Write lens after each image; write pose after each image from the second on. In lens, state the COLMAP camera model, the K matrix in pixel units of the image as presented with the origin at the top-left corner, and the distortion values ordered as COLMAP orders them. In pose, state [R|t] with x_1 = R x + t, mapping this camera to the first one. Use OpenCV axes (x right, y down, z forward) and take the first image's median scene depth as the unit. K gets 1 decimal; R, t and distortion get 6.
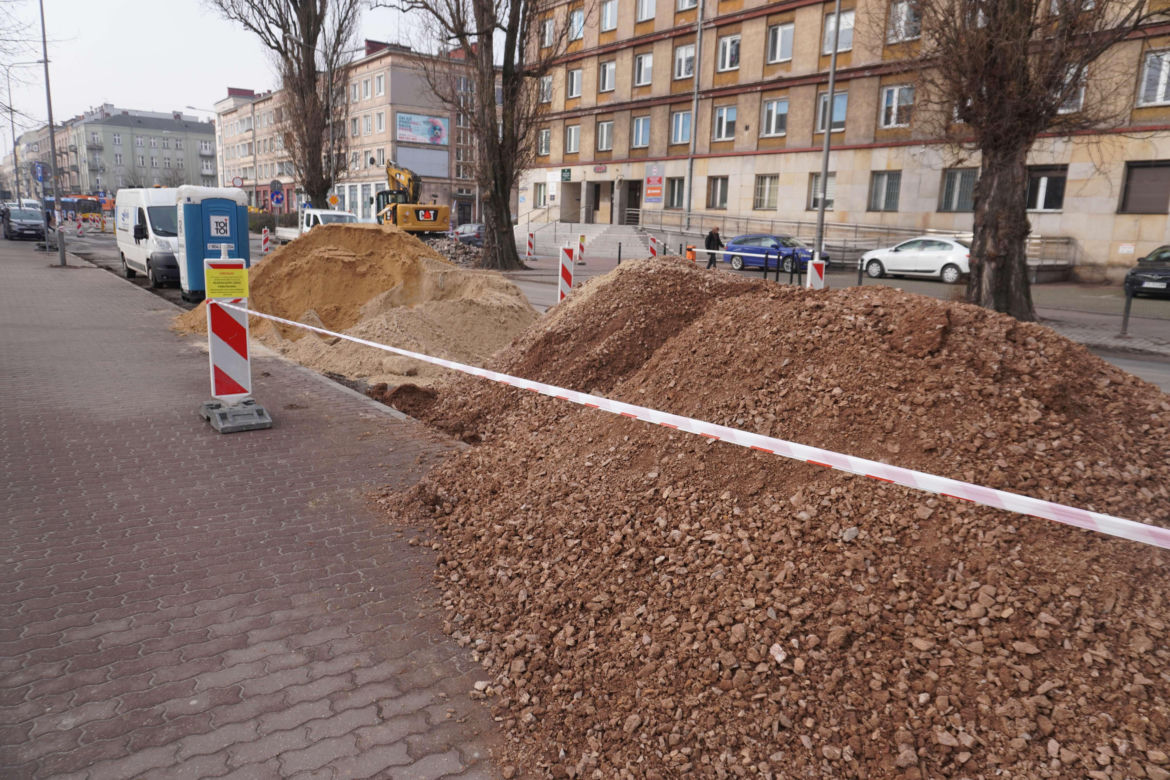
lens RADIAL K [[819.1, 0, 585.0], [0, 819.1, 390.0], [0, 0, 1]] dist [-0.025589, 0.040154]
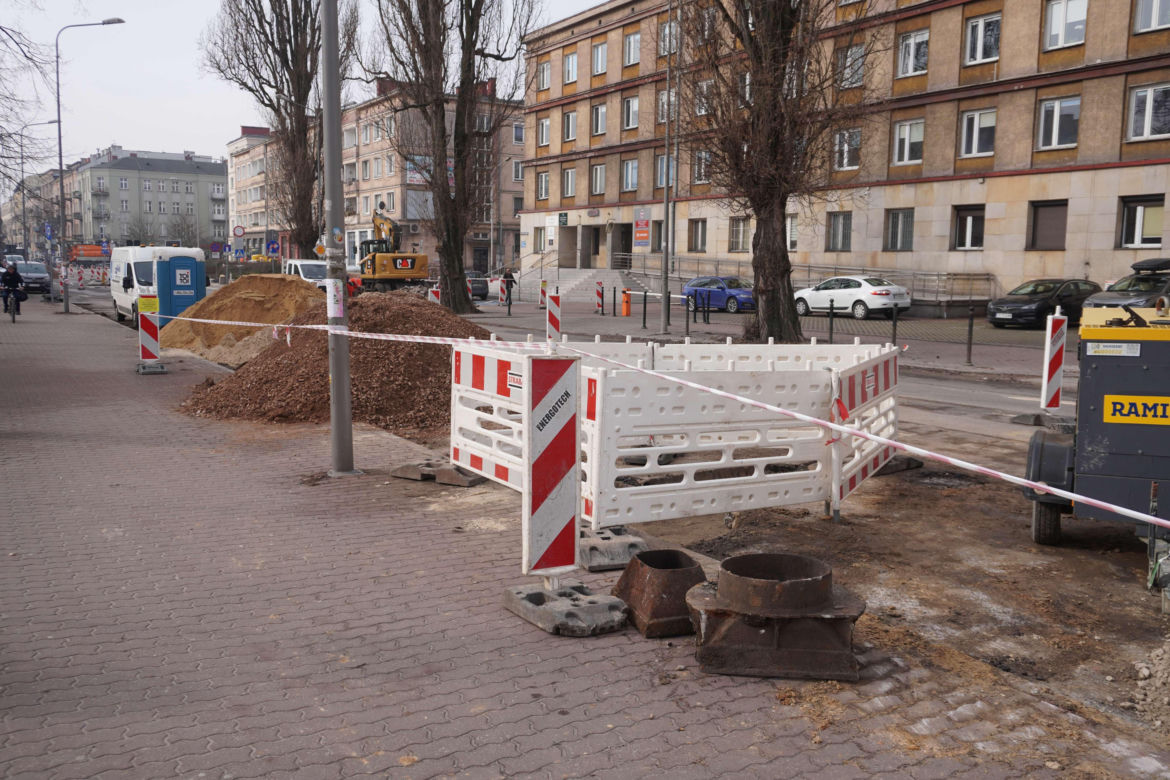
lens RADIAL K [[1057.4, 0, 585.0], [0, 1057.4, 390.0], [0, 0, 1]] dist [0.035259, 0.002212]
pose [[0.994272, -0.005587, -0.106729, 0.150299], [-0.003484, 0.996407, -0.084621, 0.048965], [0.106818, 0.084509, 0.990681, -0.243989]]
